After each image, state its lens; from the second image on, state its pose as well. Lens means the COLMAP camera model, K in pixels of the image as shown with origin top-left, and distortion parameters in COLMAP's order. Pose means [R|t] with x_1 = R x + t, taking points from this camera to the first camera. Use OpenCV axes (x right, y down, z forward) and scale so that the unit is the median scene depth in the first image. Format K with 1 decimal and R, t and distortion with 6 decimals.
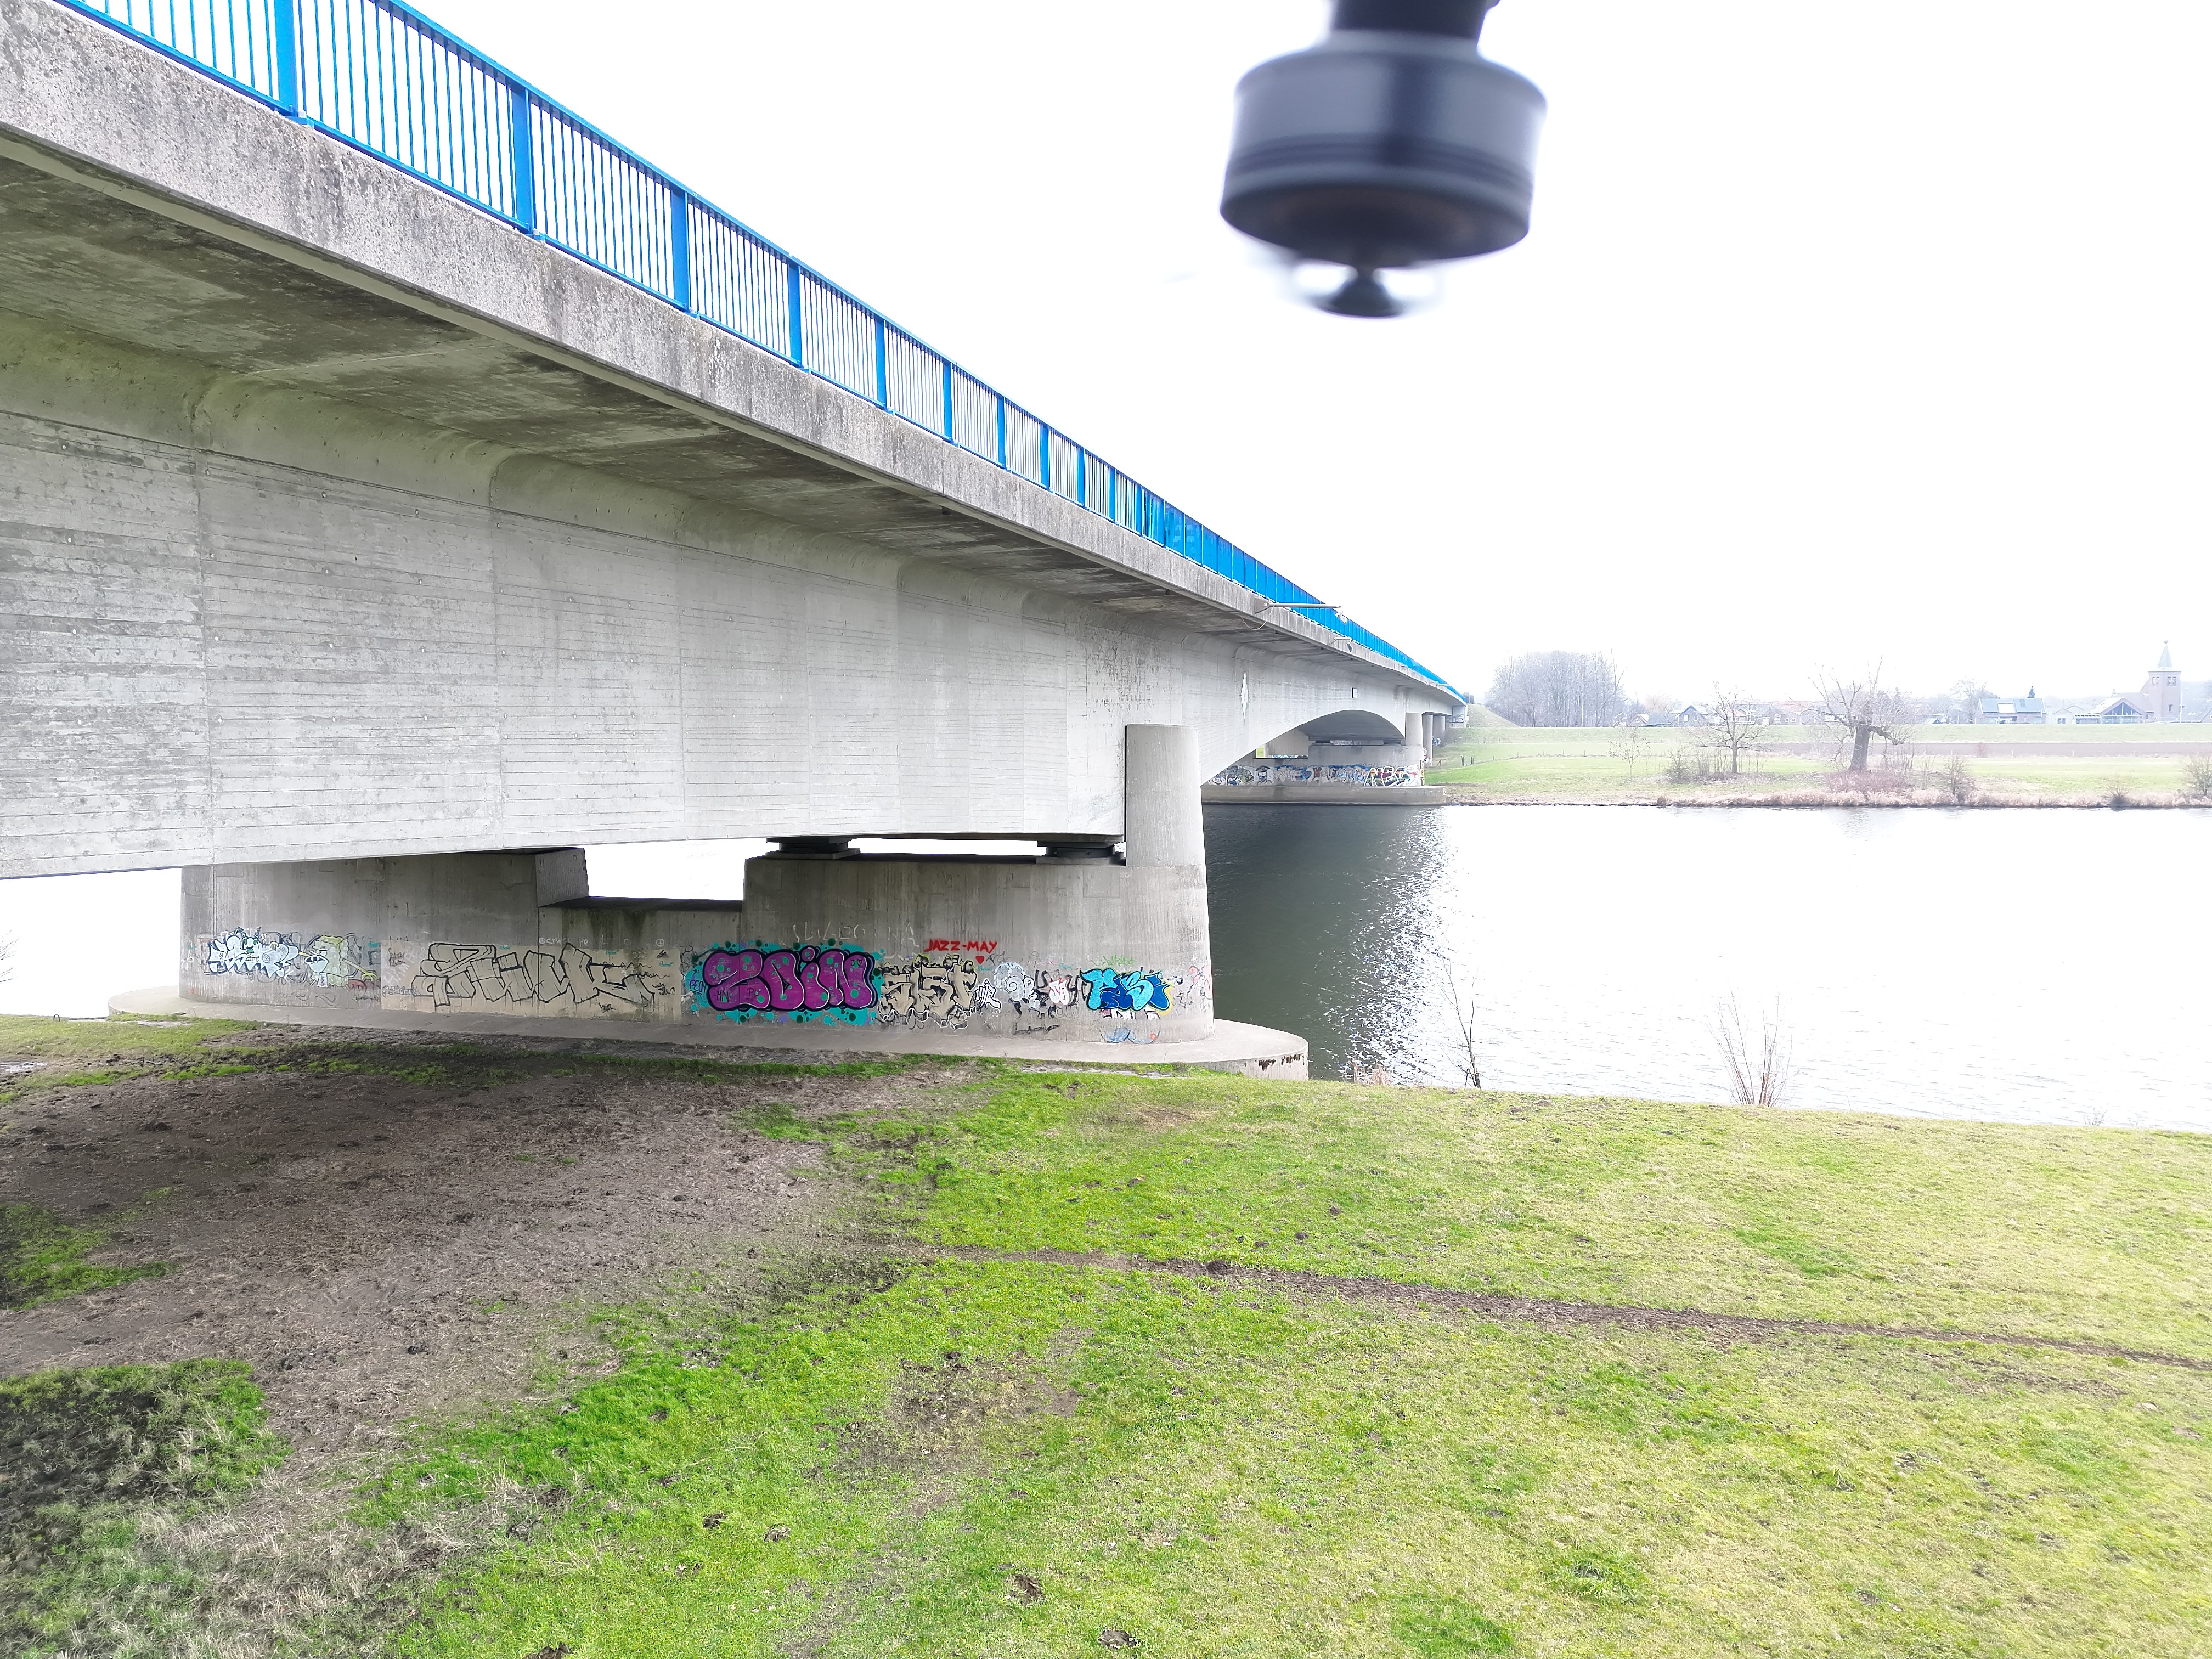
lens RADIAL K [[1531.3, 0, 1101.2], [0, 1531.3, 829.0], [0, 0, 1]] dist [0.109700, -0.111887]
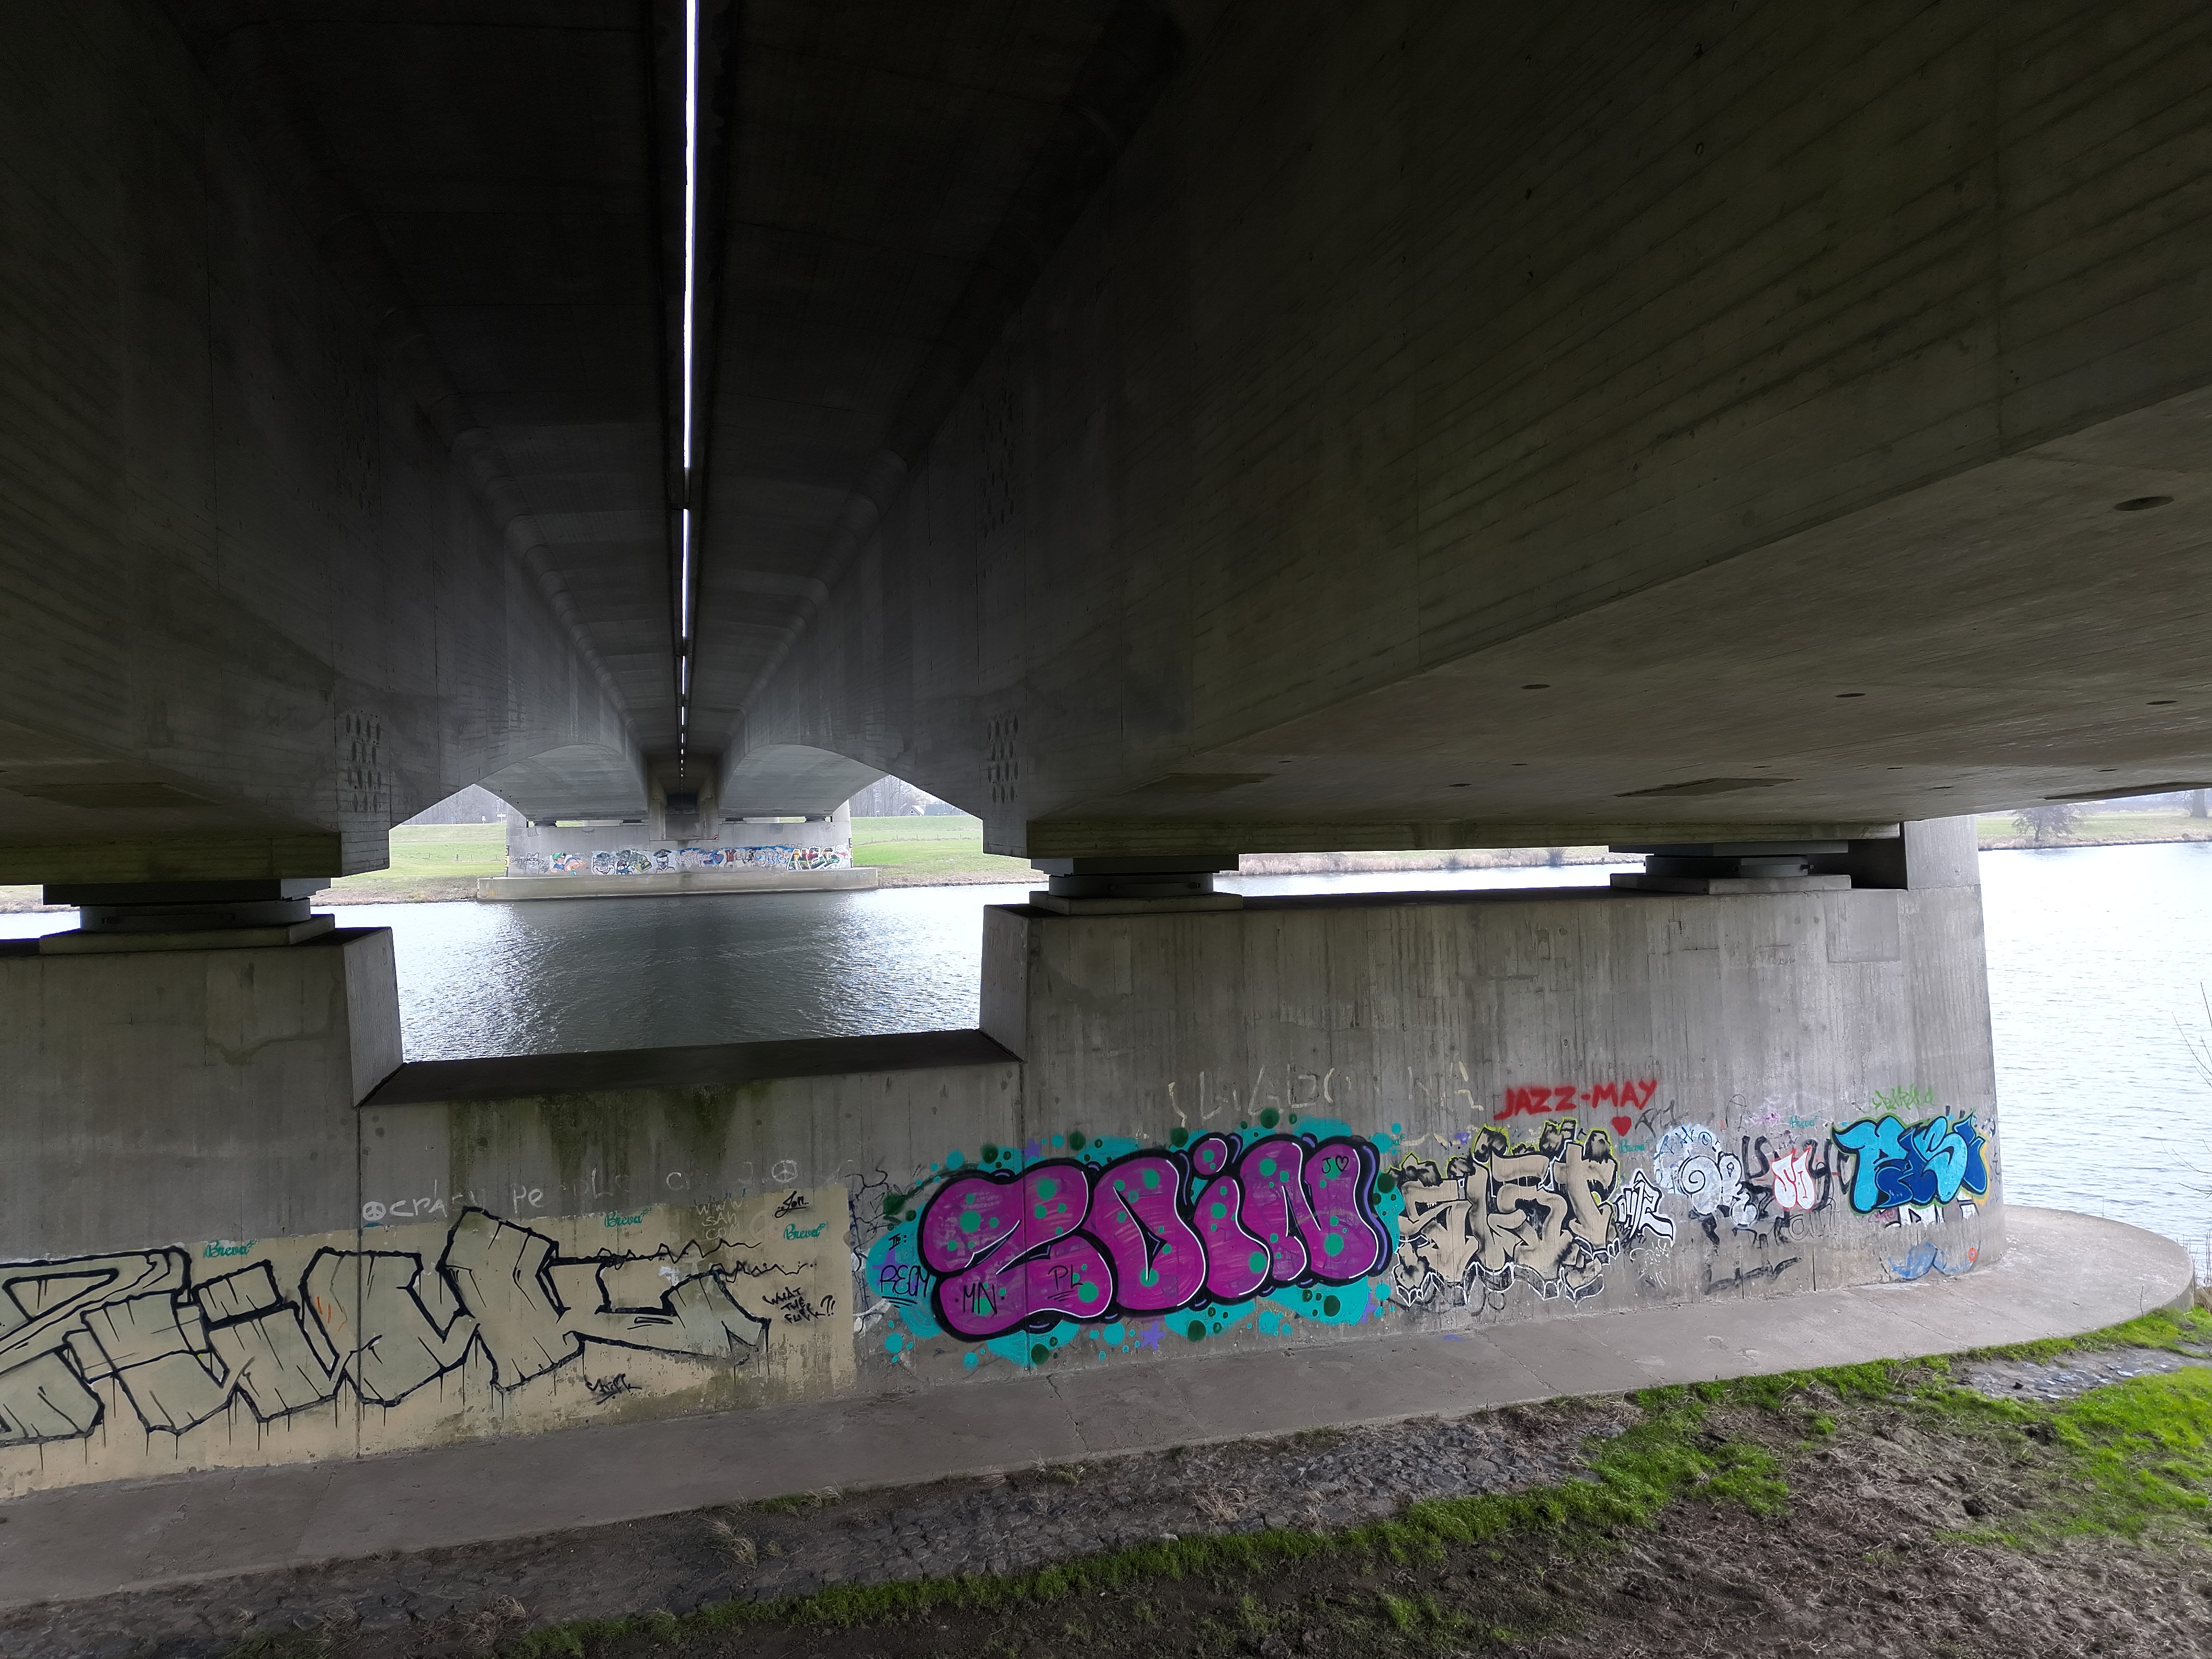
lens RADIAL K [[1536.7, 0, 1094.3], [0, 1536.7, 825.9], [0, 0, 1]] dist [0.082739, -0.072342]
pose [[0.873889, -0.015630, 0.485874, -0.424836], [0.049217, 0.997192, -0.056442, 0.019807], [-0.483627, 0.073237, 0.872205, 0.703176]]
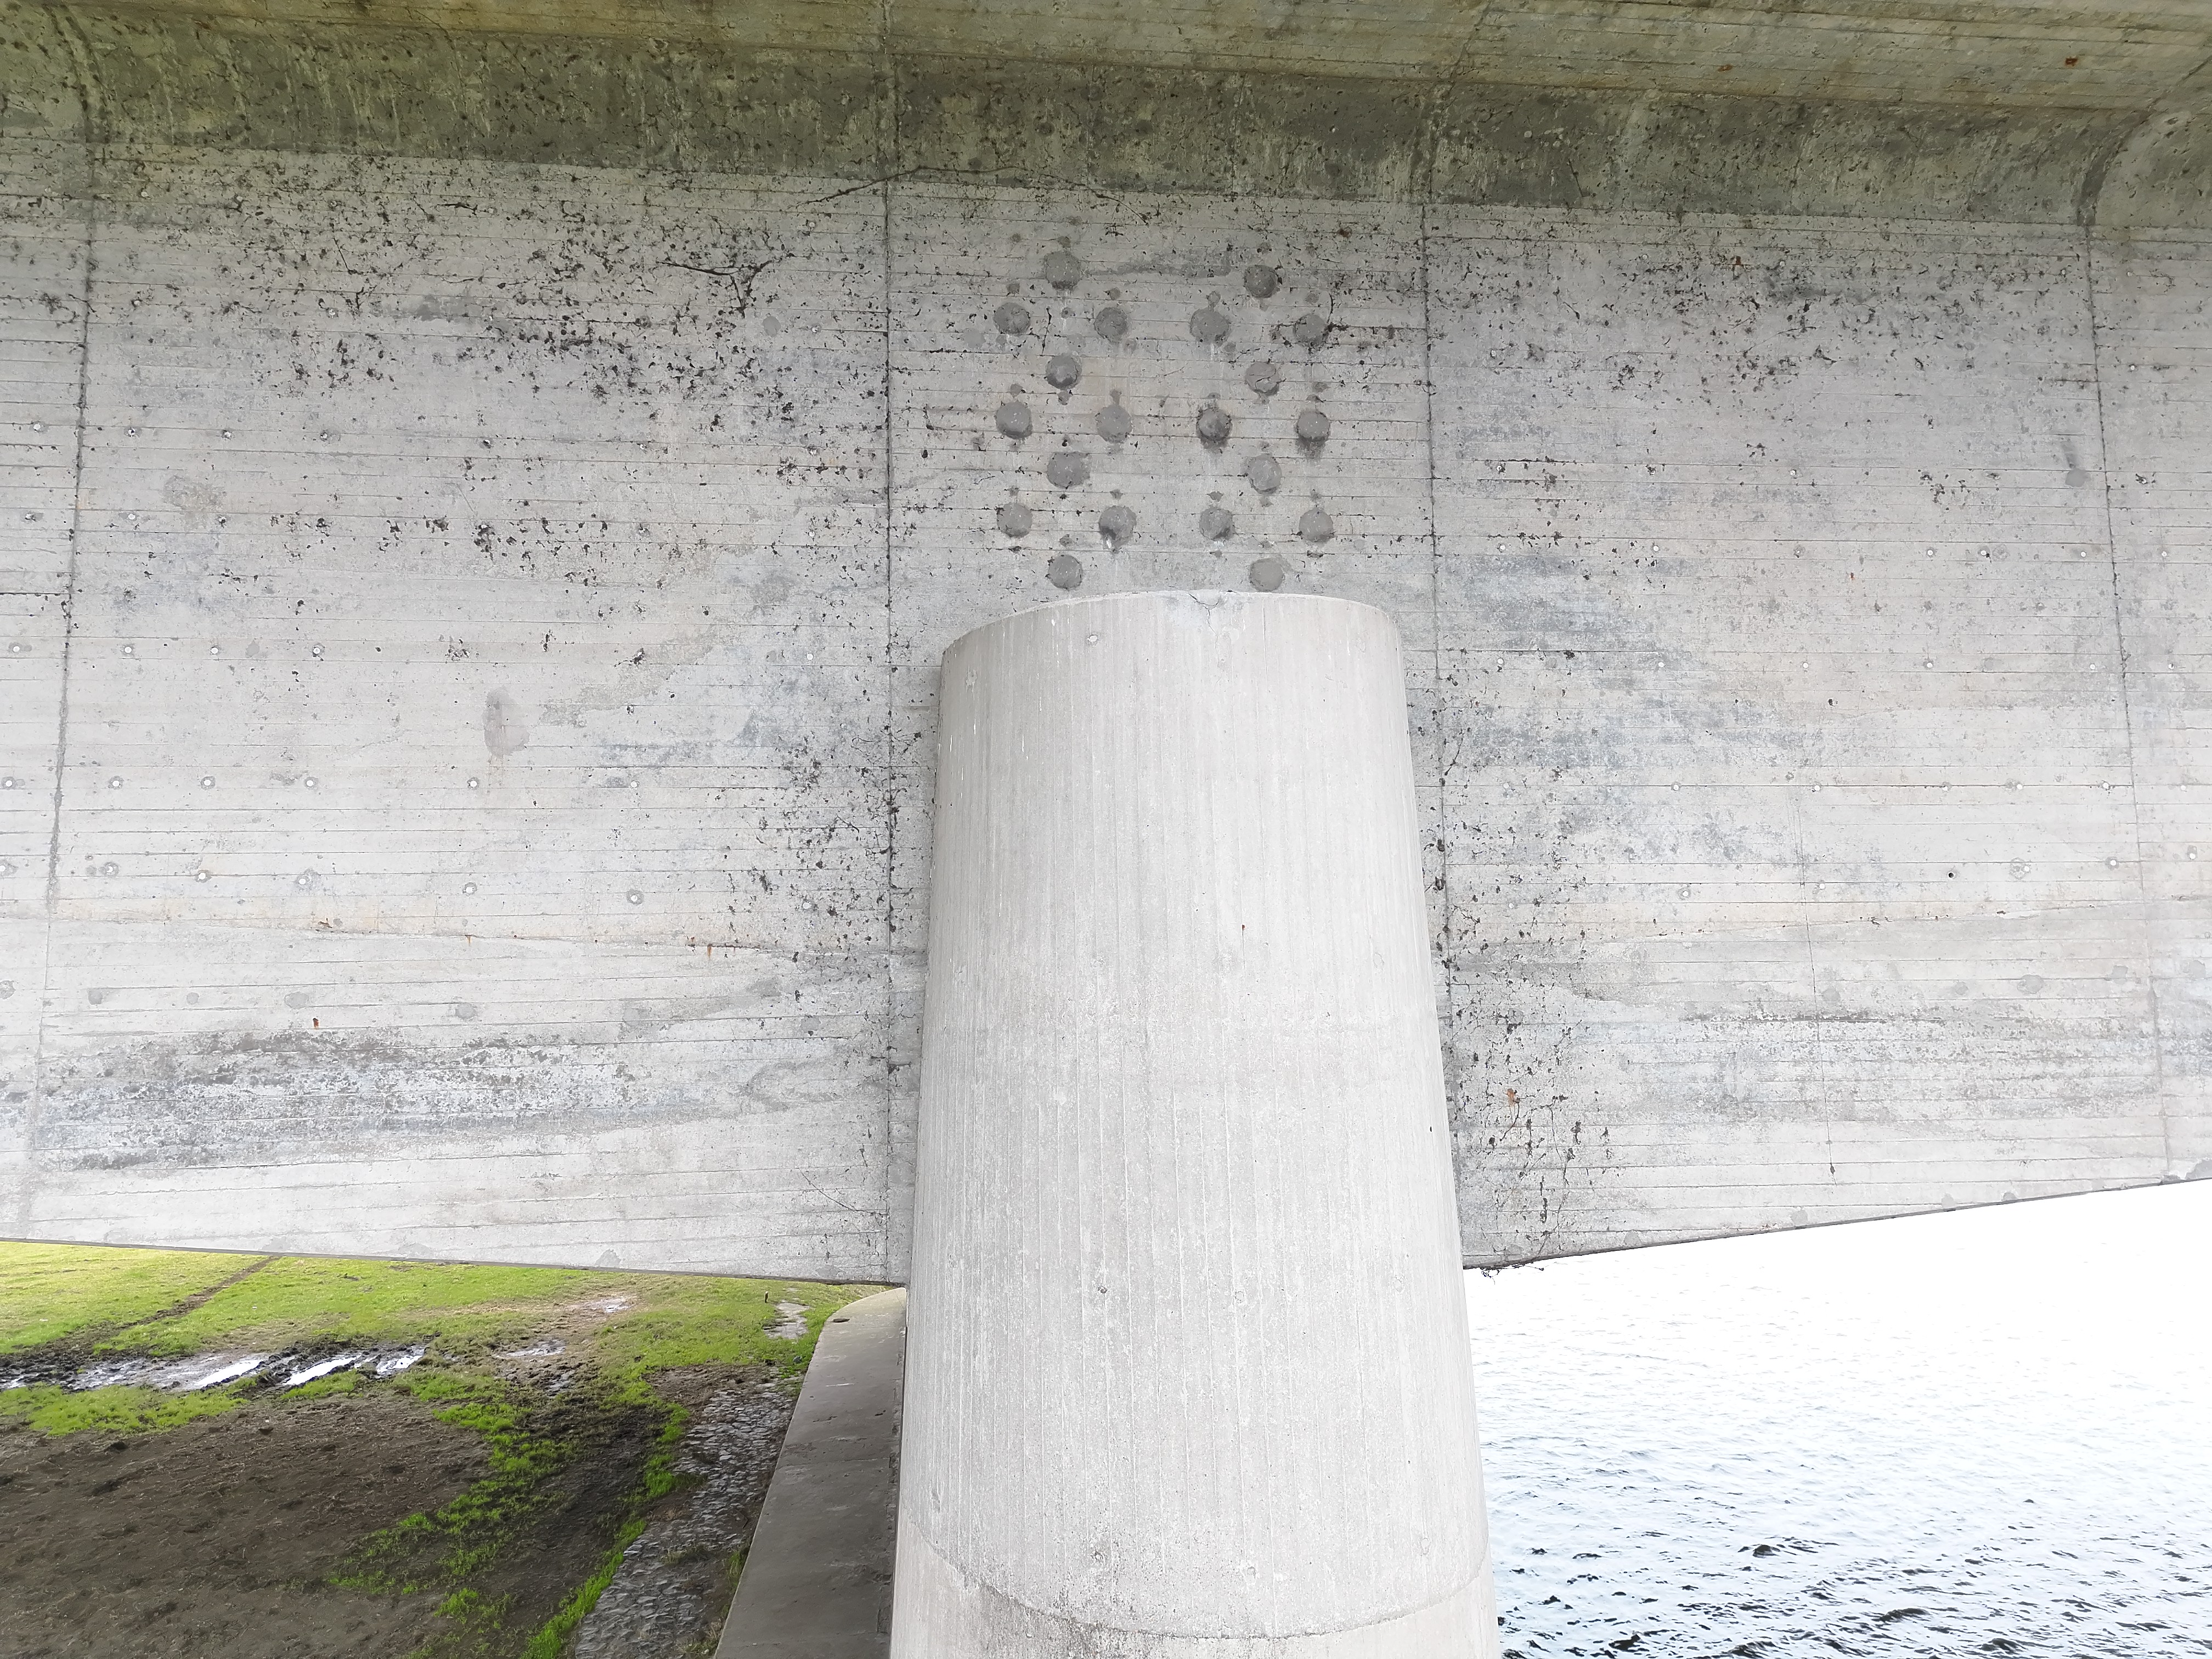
lens RADIAL K [[1536.7, 0, 1094.3], [0, 1536.7, 825.9], [0, 0, 1]] dist [0.082739, -0.072342]
pose [[0.348057, -0.107167, -0.931328, 0.189939], [-0.059305, 0.988938, -0.135960, -0.024601], [0.935596, 0.102554, 0.337851, 0.950996]]
